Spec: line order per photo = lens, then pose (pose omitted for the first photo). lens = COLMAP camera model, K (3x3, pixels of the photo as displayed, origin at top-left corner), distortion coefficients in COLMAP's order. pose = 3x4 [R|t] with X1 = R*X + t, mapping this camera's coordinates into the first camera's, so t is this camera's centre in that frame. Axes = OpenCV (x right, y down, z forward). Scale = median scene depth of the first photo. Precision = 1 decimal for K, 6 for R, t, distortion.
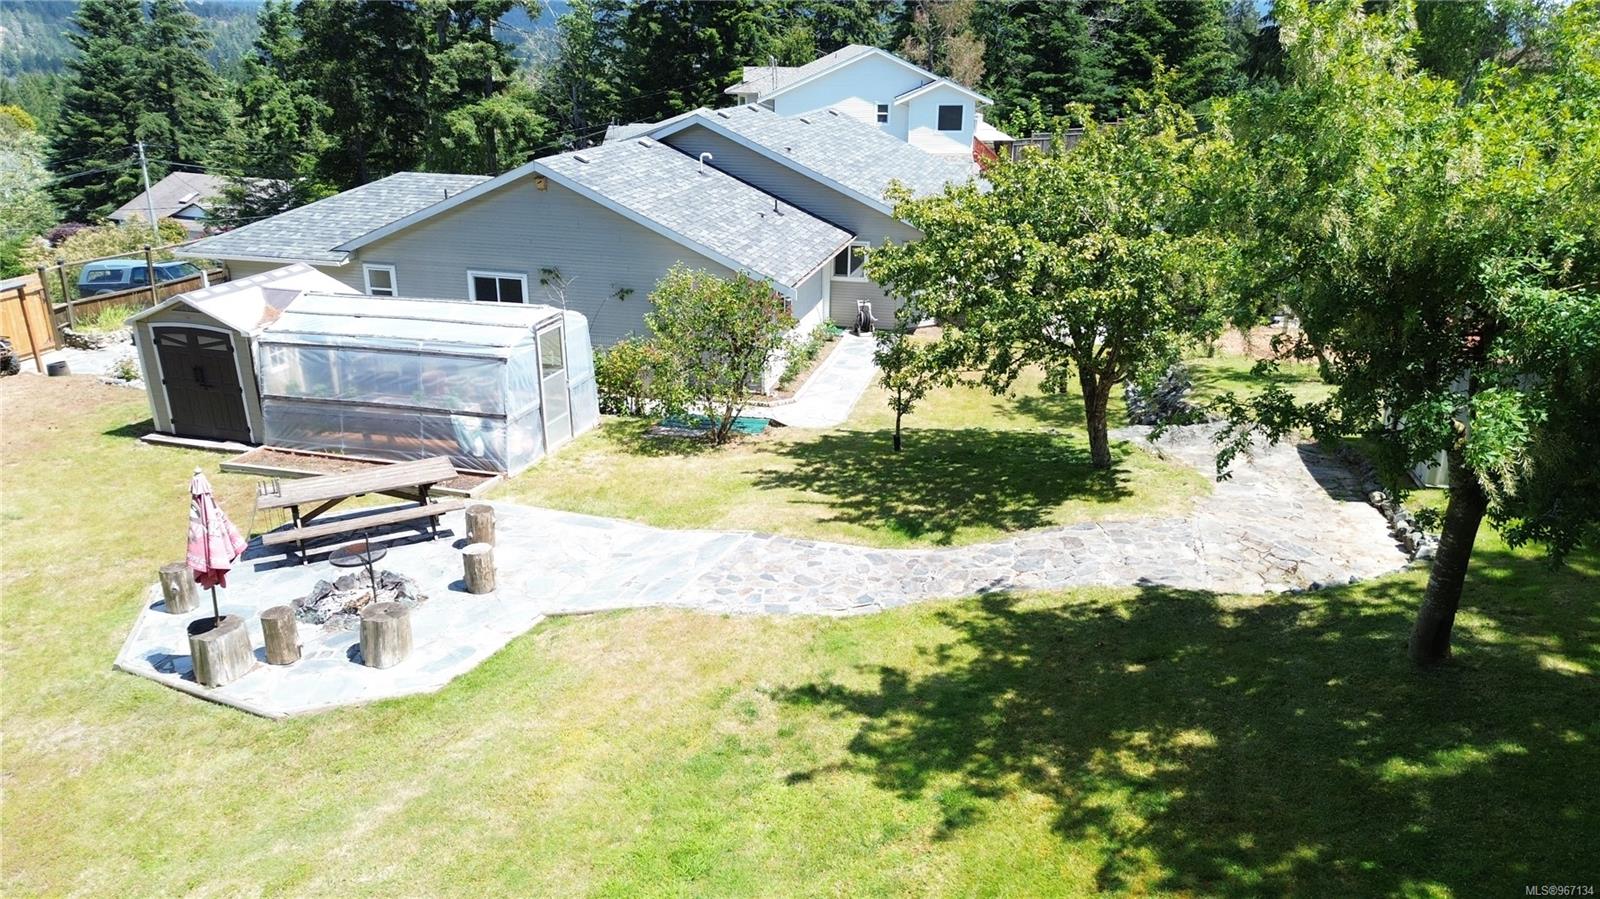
lens RADIAL K [[1140.9, 0, 800.0], [0, 1140.9, 449.5], [0, 0, 1]] dist [0.002304, 0.001758]
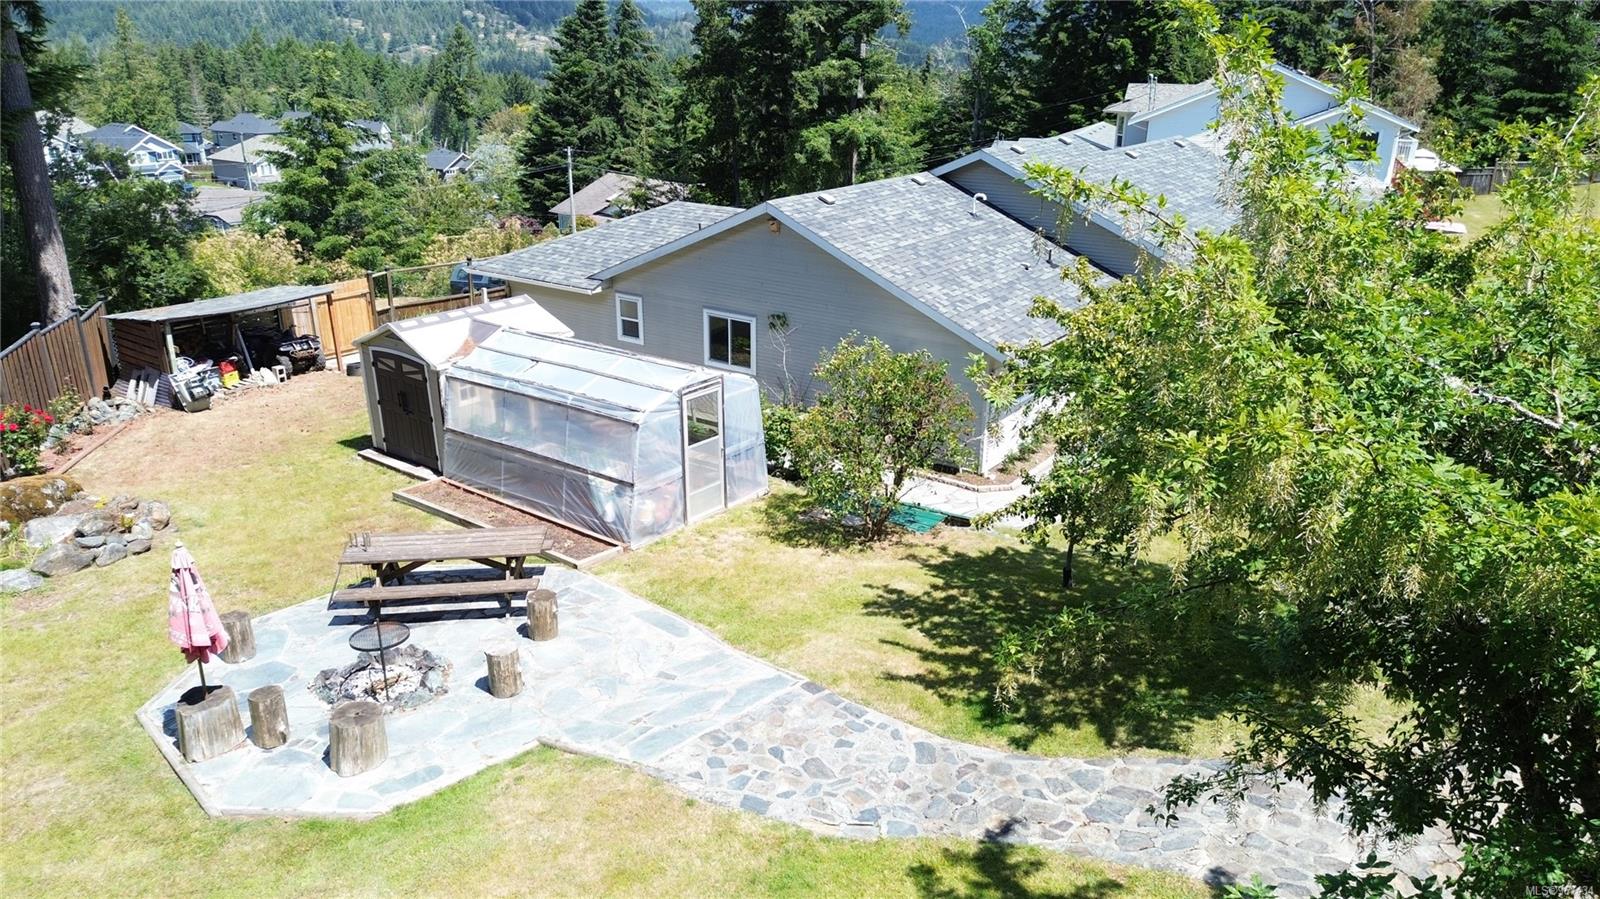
lens RADIAL K [[1113.3, 0, 800.0], [0, 1113.3, 449.5], [0, 0, 1]] dist [0.061347, -0.106793]
pose [[0.928934, 0.120909, -0.349947, 0.167335], [-0.120177, 0.992465, 0.023895, -0.086711], [0.350199, 0.019858, 0.936465, 0.170561]]
